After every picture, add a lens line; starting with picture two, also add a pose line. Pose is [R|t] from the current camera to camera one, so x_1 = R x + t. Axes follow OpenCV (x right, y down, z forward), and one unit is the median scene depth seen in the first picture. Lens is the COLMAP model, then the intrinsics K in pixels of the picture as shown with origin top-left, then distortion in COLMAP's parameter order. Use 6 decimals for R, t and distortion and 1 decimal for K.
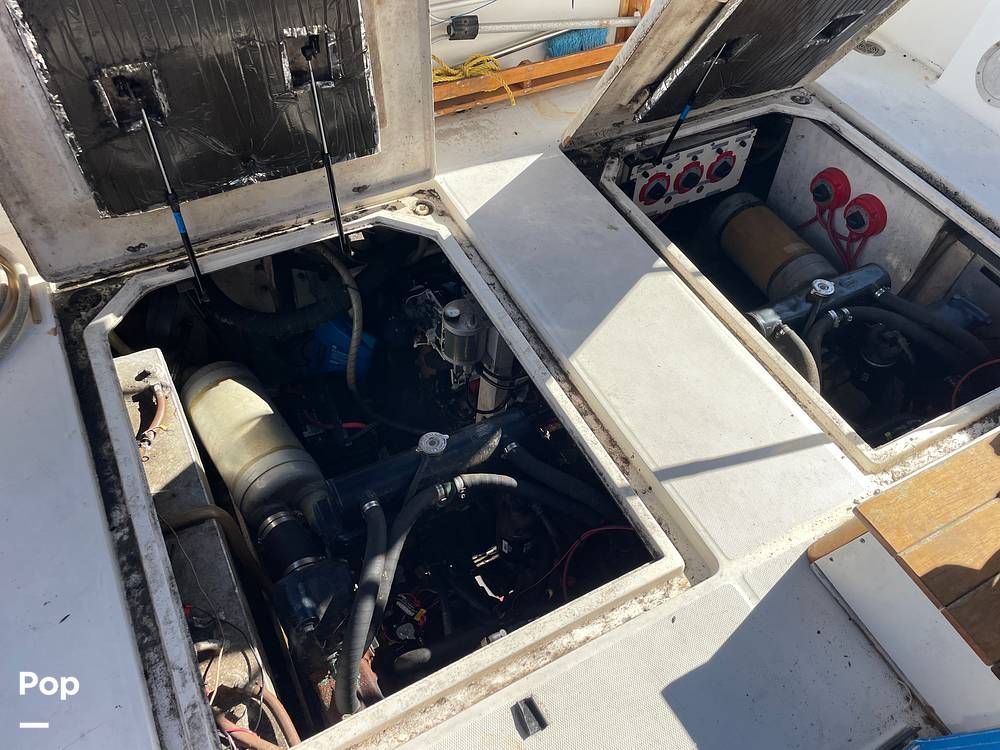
lens RADIAL K [[761.1, 0, 500.0], [0, 761.1, 375.0], [0, 0, 1]] dist [0.077590, -0.111986]
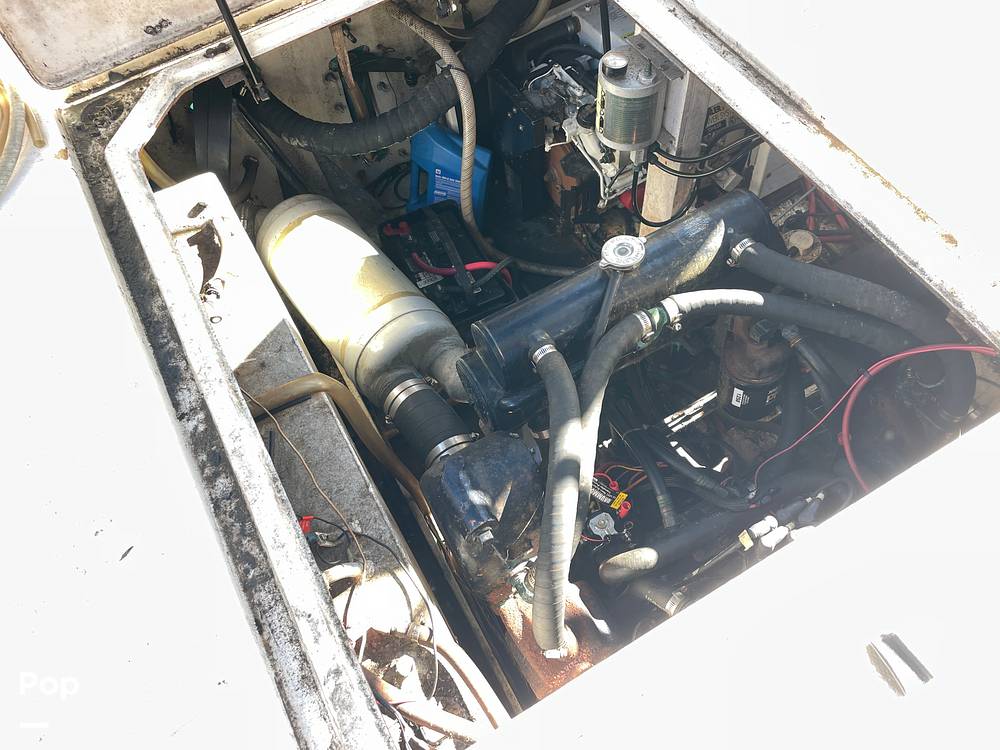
lens RADIAL K [[764.8, 0, 499.9], [0, 764.8, 384.4], [0, 0, 1]] dist [0.082698, -0.116667]
pose [[0.987935, -0.094334, -0.122824, -0.118991], [0.113785, 0.980135, 0.162444, 0.079347], [0.105060, -0.174459, 0.979044, 0.314045]]
